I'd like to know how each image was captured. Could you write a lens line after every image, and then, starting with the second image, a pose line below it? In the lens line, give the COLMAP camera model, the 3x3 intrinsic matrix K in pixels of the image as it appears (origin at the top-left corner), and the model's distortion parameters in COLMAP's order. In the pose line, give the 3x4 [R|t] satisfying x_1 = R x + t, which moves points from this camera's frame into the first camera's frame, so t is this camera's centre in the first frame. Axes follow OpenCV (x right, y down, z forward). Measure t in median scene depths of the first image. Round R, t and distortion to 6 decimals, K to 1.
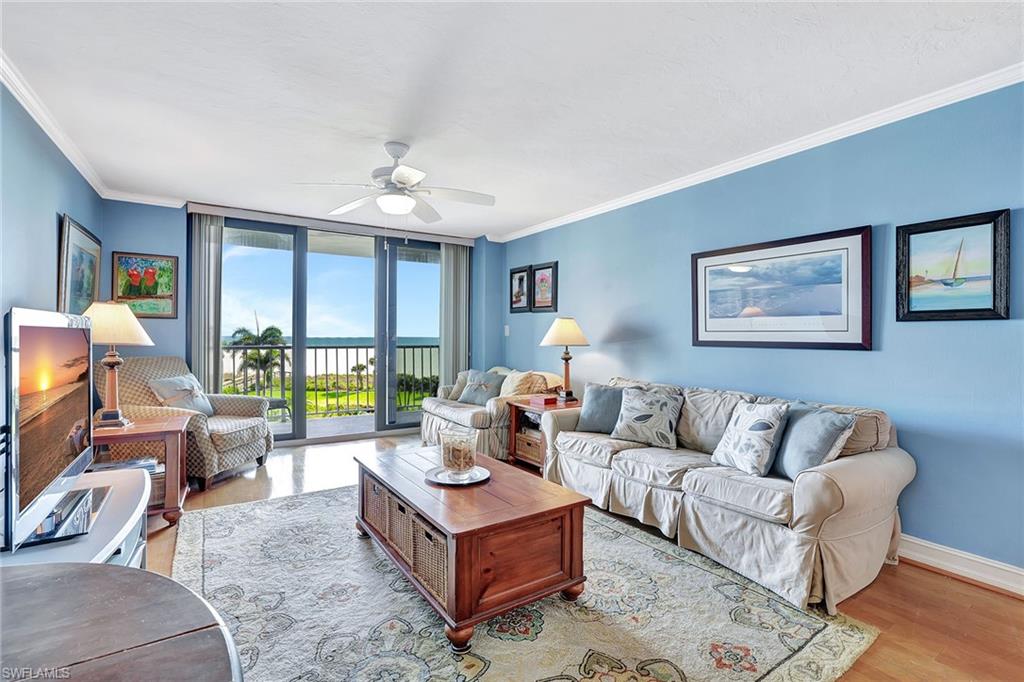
lens RADIAL K [[459.0, 0, 505.0], [0, 459.0, 333.0], [0, 0, 1]] dist [-0.003513, -0.000153]
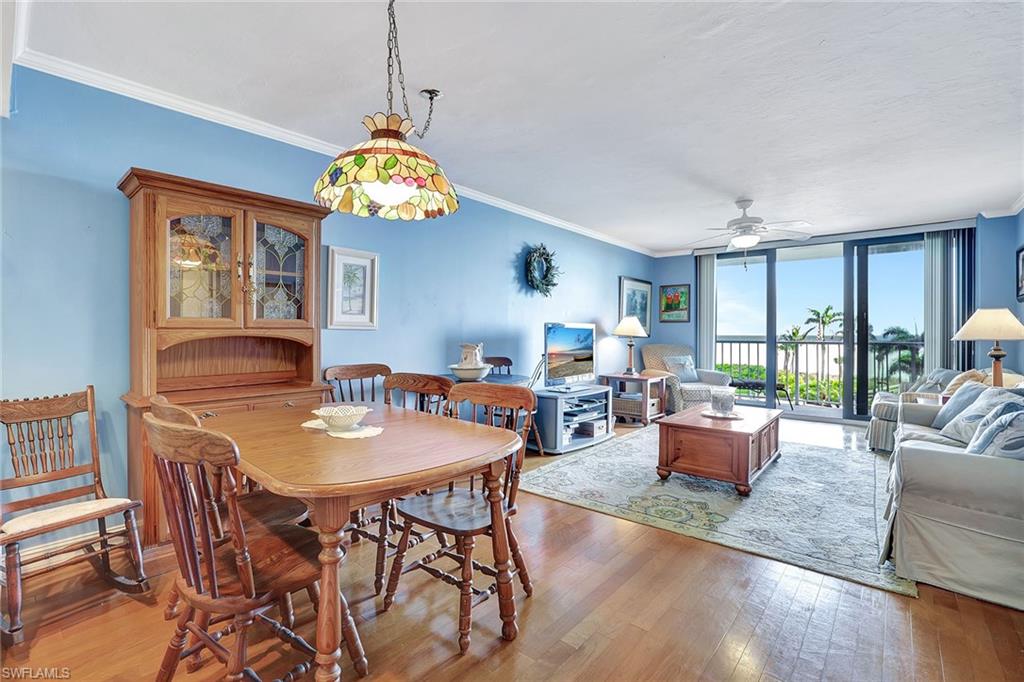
lens RADIAL K [[462.3, 0, 509.0], [0, 462.3, 334.6], [0, 0, 1]] dist [-0.046273, 0.021620]
pose [[0.292060, -0.002202, -0.956398, 0.672384], [0.003889, 0.999992, -0.001115, 0.012935], [0.956392, -0.003394, 0.292066, -0.099788]]
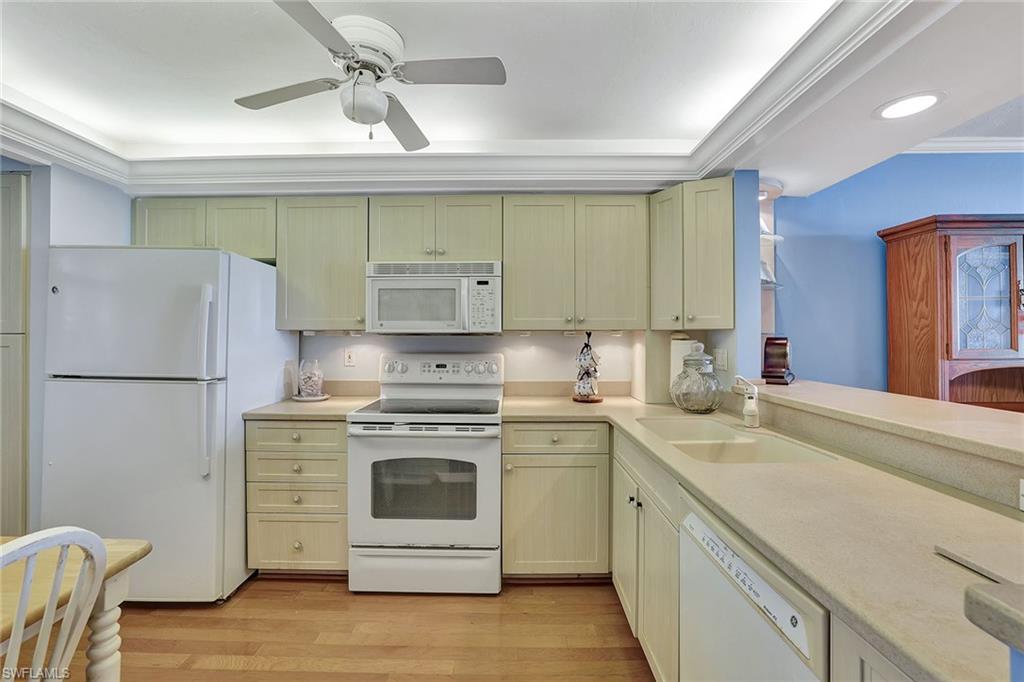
lens RADIAL K [[462.3, 0, 509.0], [0, 462.3, 334.6], [0, 0, 1]] dist [-0.046273, 0.021620]
pose [[-0.535778, -0.008373, -0.844317, 0.814484], [0.003390, 0.999921, -0.012067, -0.021810], [0.844352, -0.009327, -0.535708, -0.486250]]
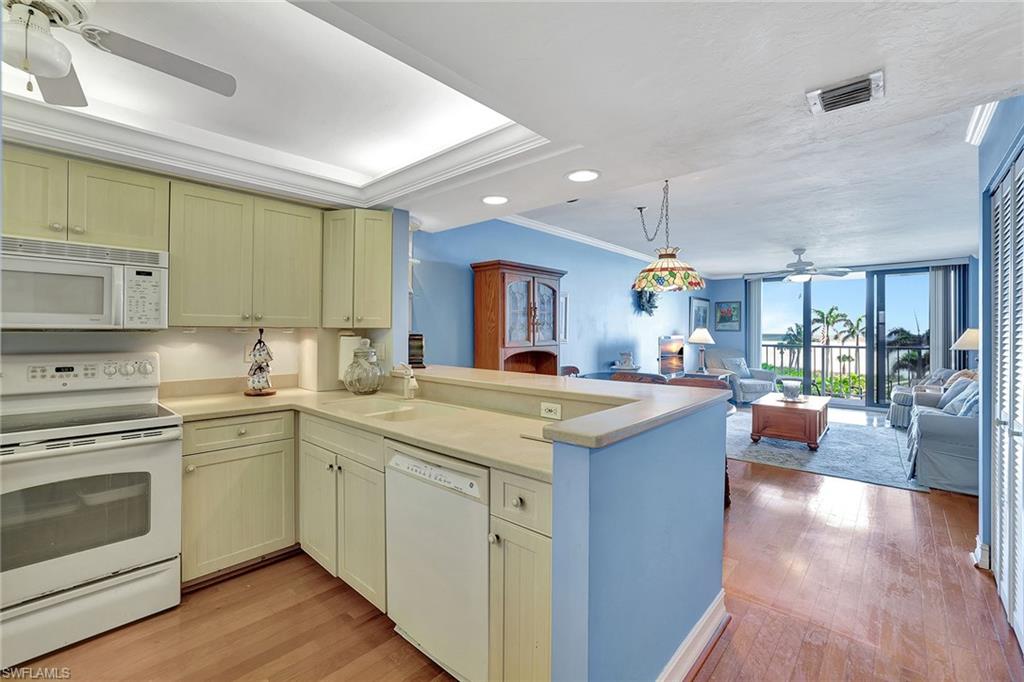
lens RADIAL K [[444.7, 0, 508.7], [0, 444.7, 332.6], [0, 0, 1]] dist [-0.043875, 0.018629]
pose [[0.271460, -0.004645, -0.962439, 0.930986], [0.004919, 0.999982, -0.003439, -0.023388], [0.962437, -0.003800, 0.271478, -0.563525]]
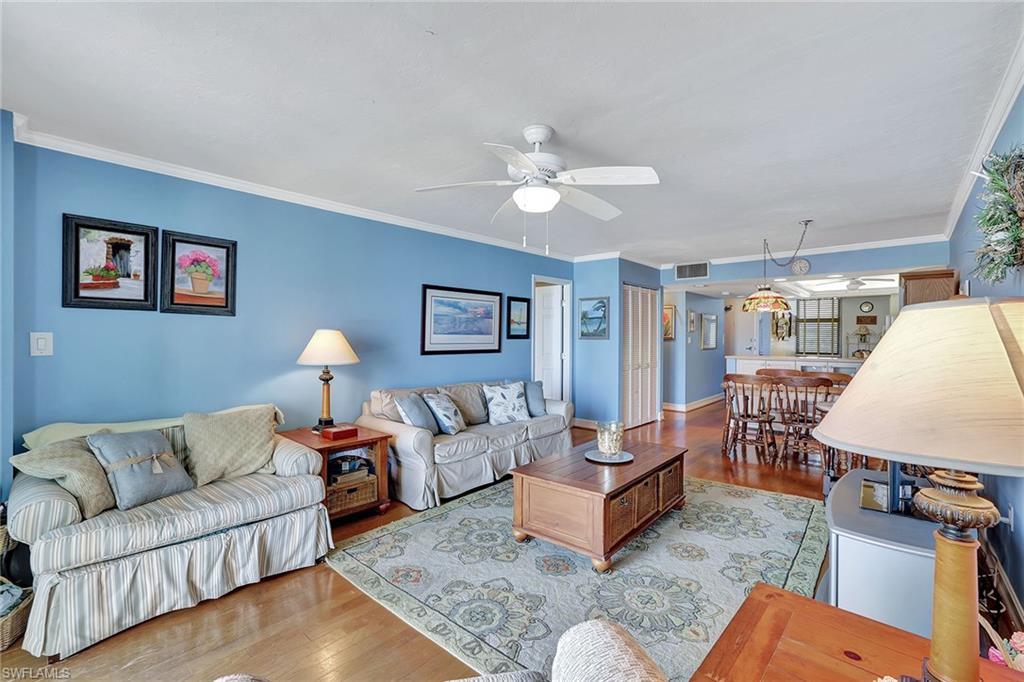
lens RADIAL K [[444.7, 0, 508.7], [0, 444.7, 332.6], [0, 0, 1]] dist [-0.043875, 0.018629]
pose [[-0.261224, 0.001256, 0.965277, -0.715145], [-0.011620, 0.999923, -0.004446, -0.027175], [-0.965208, -0.012378, -0.261189, 0.905484]]
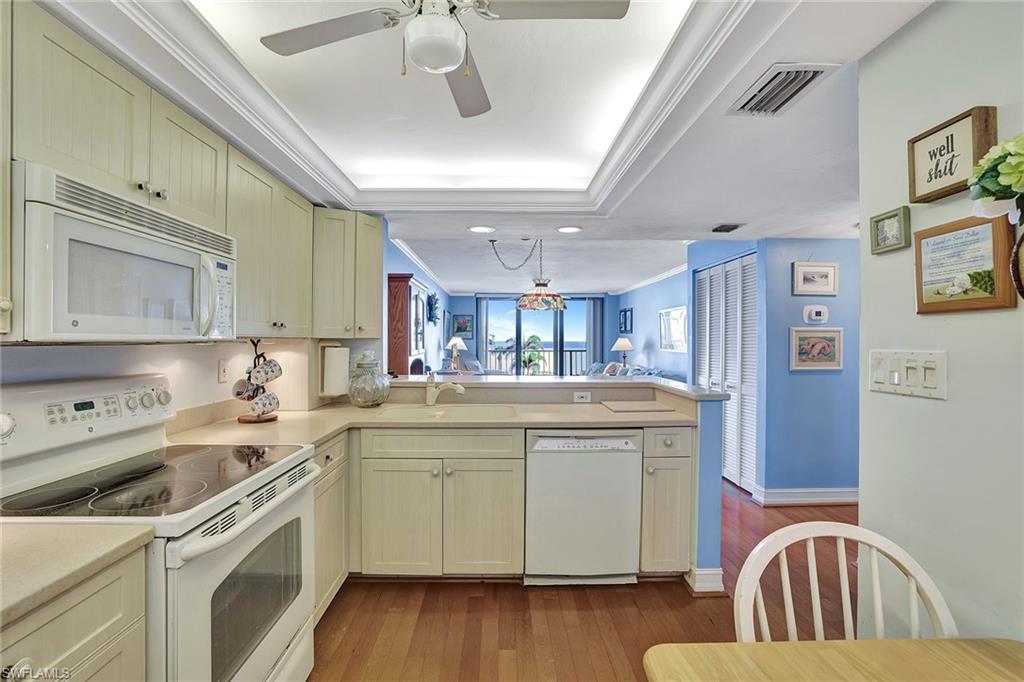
lens RADIAL K [[445.6, 0, 512.0], [0, 445.6, 341.0], [0, 0, 1]] dist [-0.039503, 0.018477]
pose [[0.861446, -0.004684, -0.507828, 0.736083], [0.007928, 0.999960, 0.004226, -0.030971], [0.507788, -0.007667, 0.861448, -1.036386]]
